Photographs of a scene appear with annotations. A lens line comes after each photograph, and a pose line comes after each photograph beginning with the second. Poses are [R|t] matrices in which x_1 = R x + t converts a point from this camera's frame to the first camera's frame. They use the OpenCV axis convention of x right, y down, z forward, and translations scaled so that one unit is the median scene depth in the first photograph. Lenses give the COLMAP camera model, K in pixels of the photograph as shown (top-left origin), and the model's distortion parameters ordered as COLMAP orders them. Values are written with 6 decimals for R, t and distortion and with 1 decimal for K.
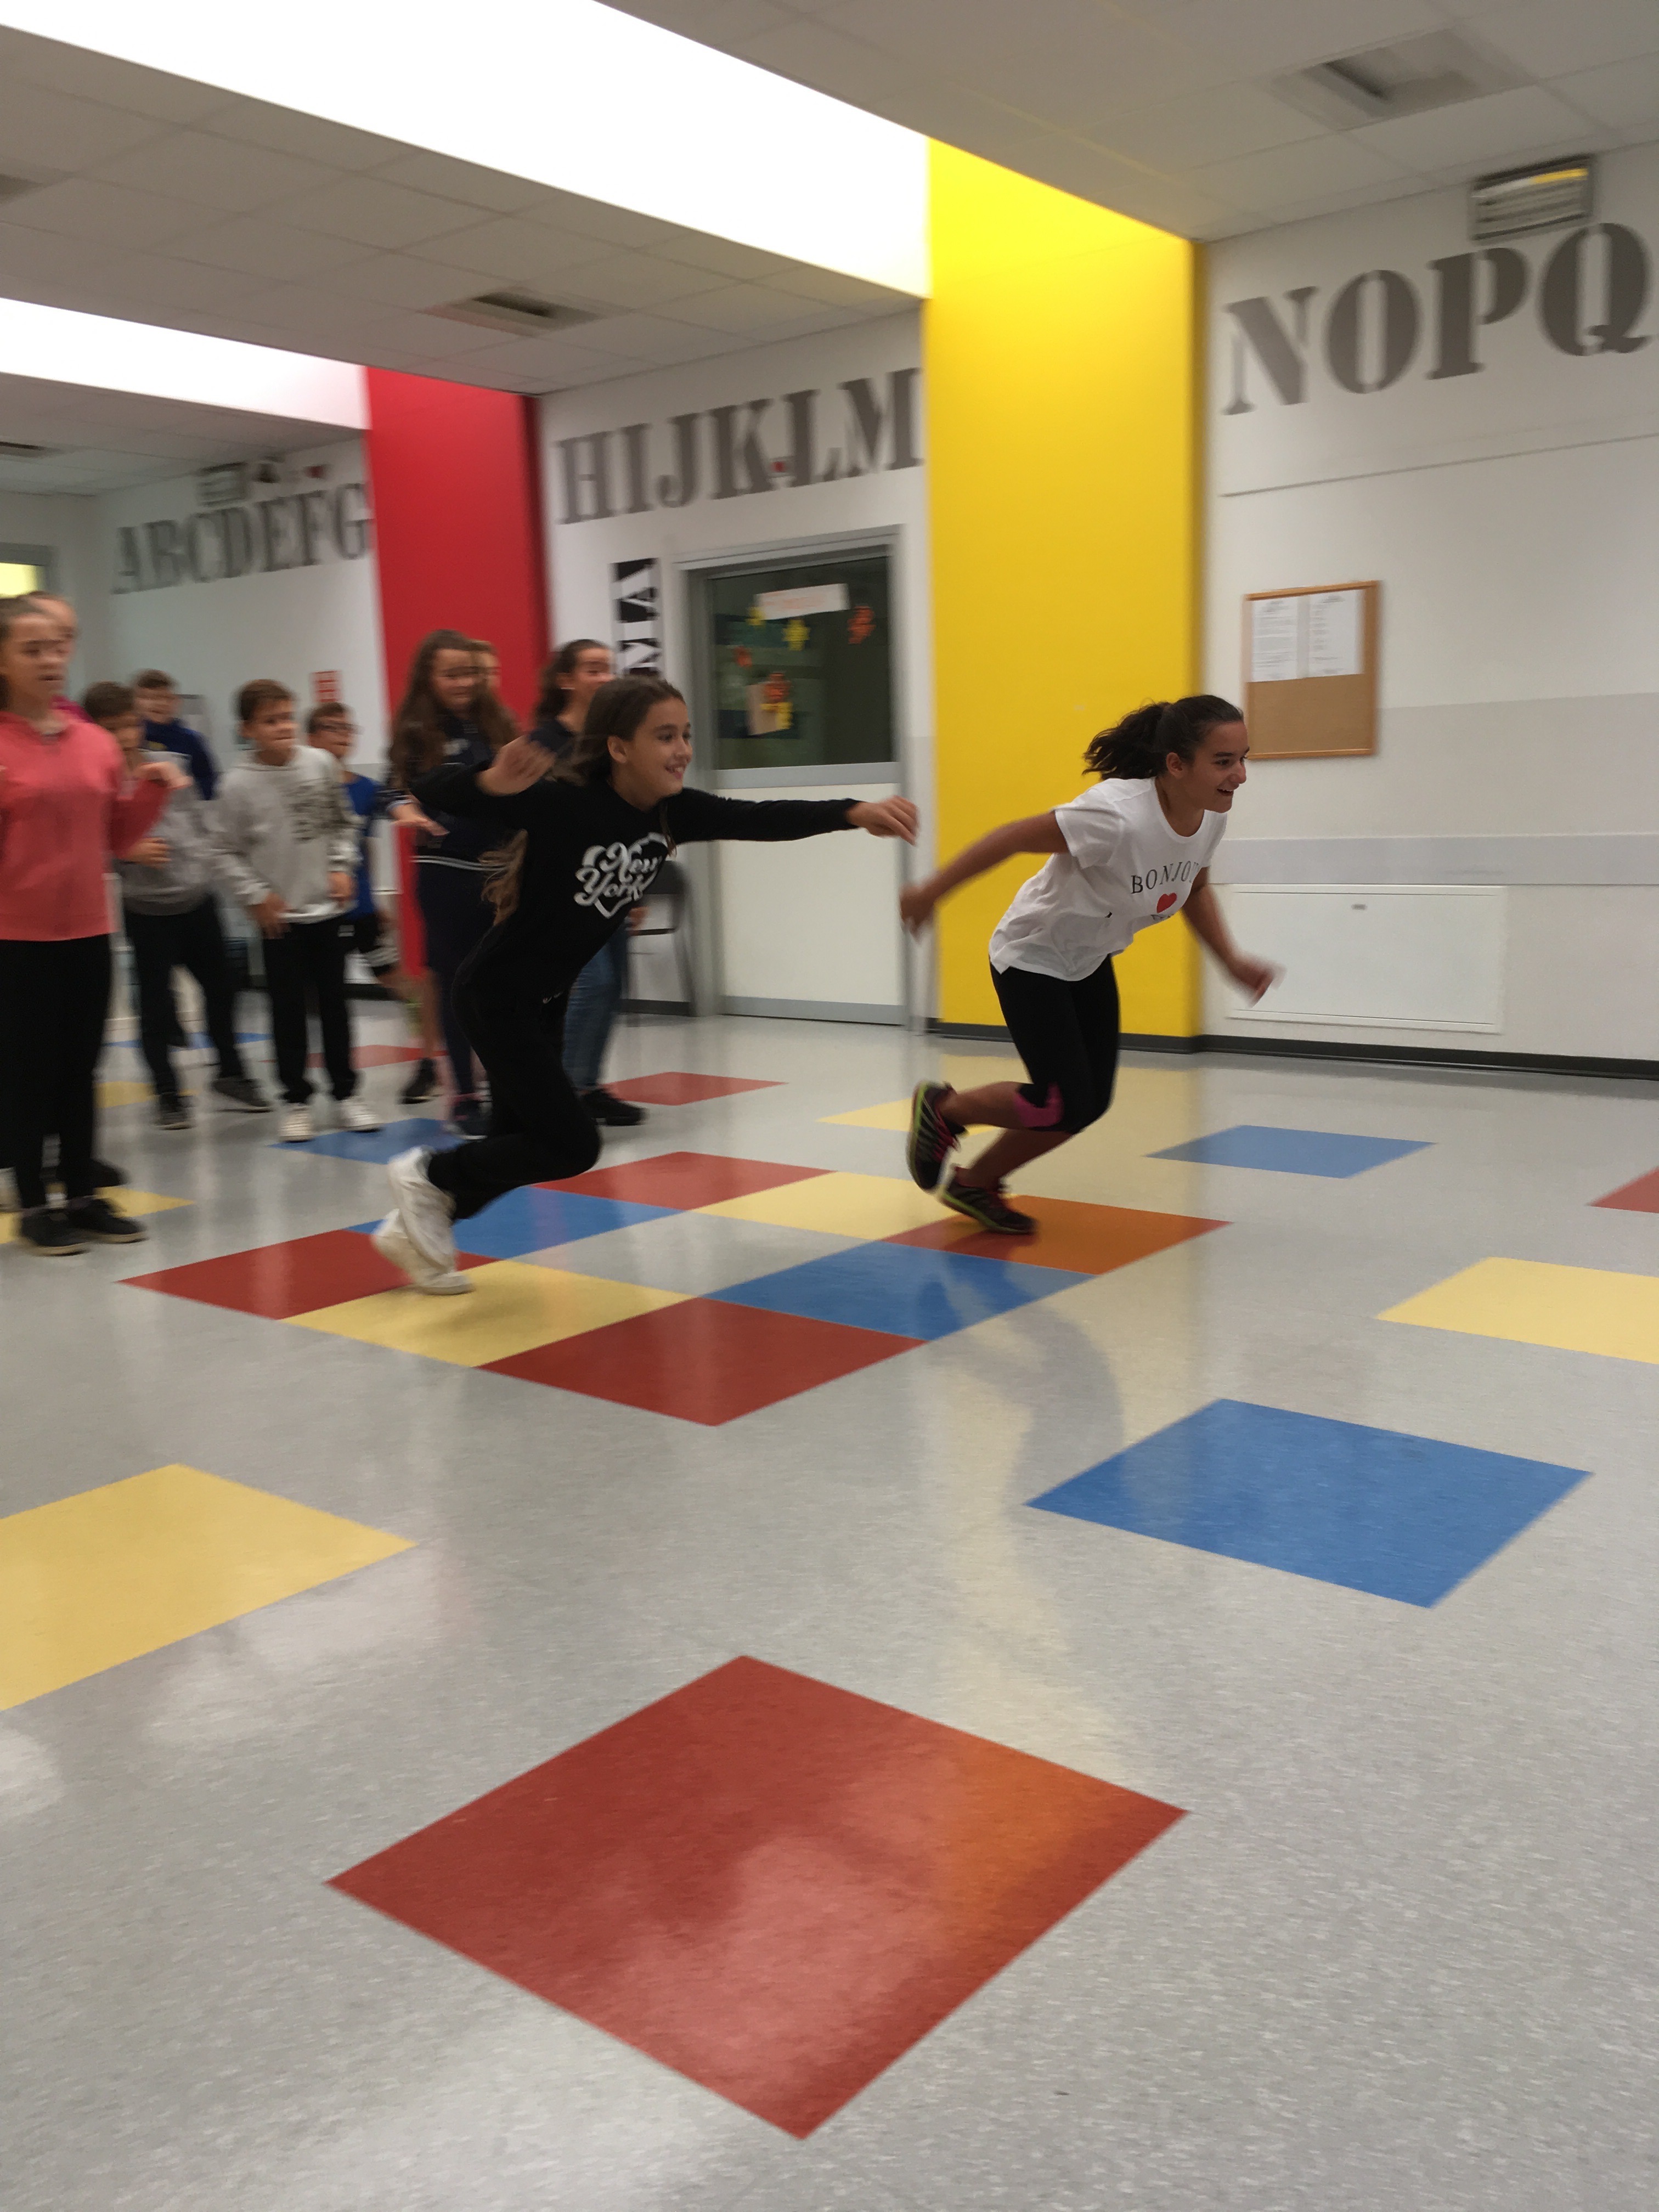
lens RADIAL K [[1927.4, 0, 861.8], [0, 1927.4, 1104.5], [0, 0, 1]] dist [0.079749, -0.124282]
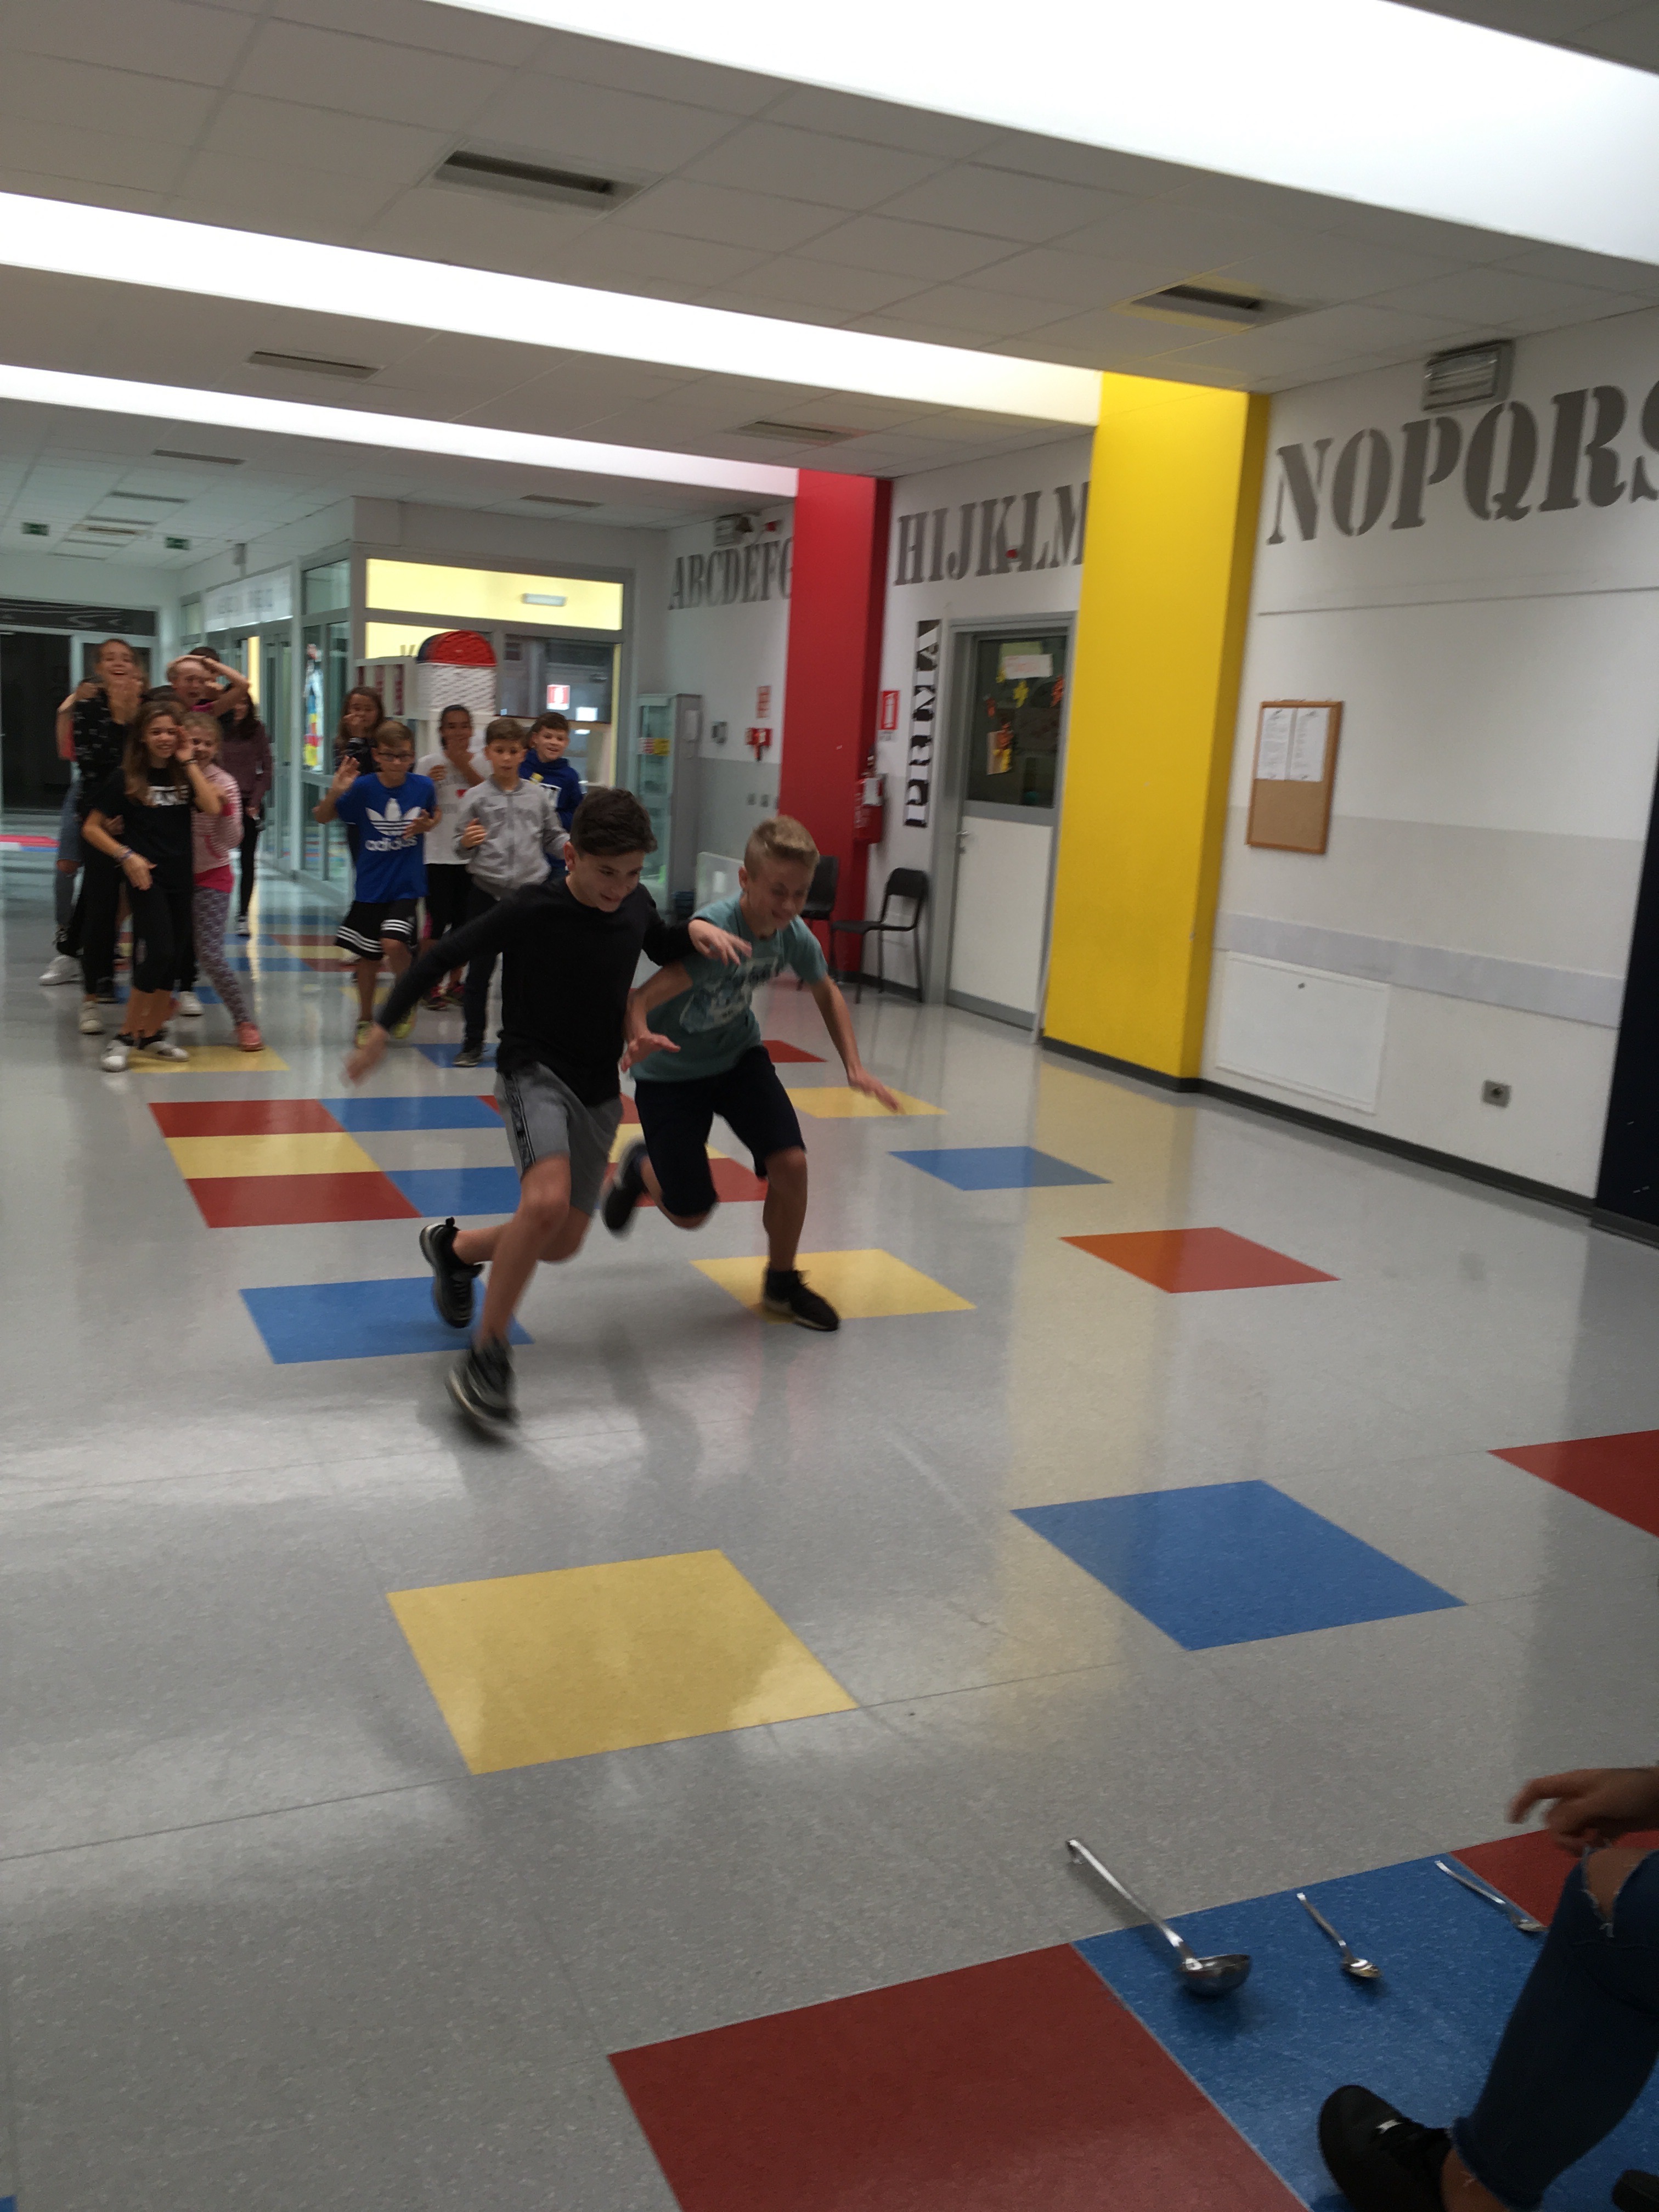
lens RADIAL K [[1927.4, 0, 846.3], [0, 1927.4, 1117.8], [0, 0, 1]] dist [0.079749, -0.124282]
pose [[0.889683, 0.167120, -0.424893, 0.418582], [-0.155309, 0.985883, 0.062567, -0.044543], [0.429351, 0.010325, 0.903079, -0.111469]]
